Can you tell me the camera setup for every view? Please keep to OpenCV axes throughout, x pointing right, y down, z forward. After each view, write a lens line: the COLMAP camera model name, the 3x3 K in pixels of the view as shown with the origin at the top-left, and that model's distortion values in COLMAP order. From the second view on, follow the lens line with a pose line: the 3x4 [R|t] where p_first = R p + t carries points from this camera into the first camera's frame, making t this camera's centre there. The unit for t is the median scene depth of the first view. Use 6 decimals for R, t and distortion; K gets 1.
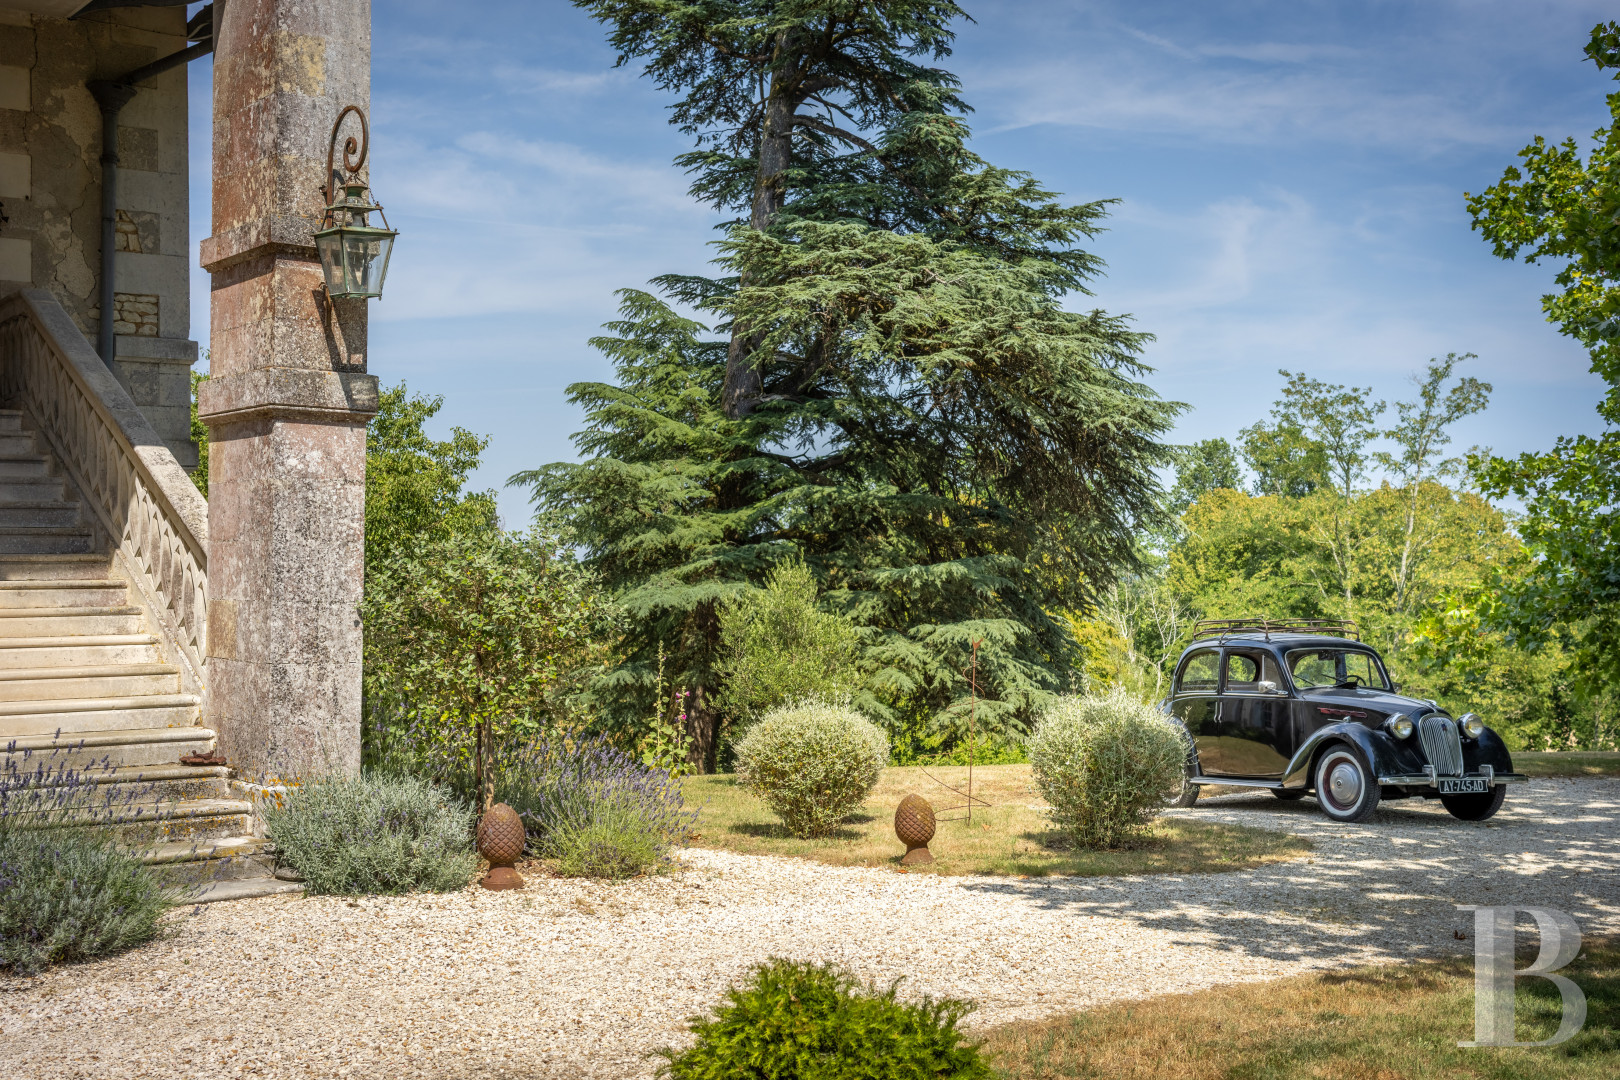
lens RADIAL K [[1790.5, 0, 810.0], [0, 1790.5, 540.0], [0, 0, 1]] dist [-0.042267, 0.008693]
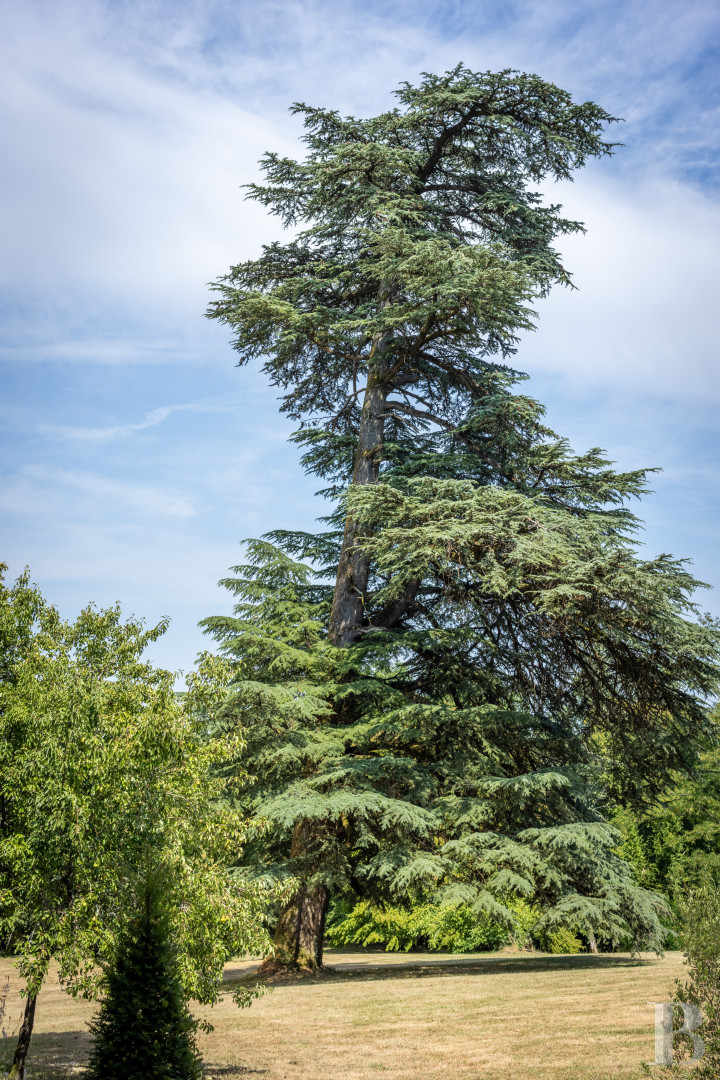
lens RADIAL K [[1193.6, 0, 360.0], [0, 1193.6, 540.0], [0, 0, 1]] dist [-0.042267, 0.008693]
pose [[0.998631, 0.005092, 0.052055, -0.075644], [0.003200, 0.987439, -0.157968, -0.012976], [-0.052205, 0.157918, 0.986071, 0.213459]]
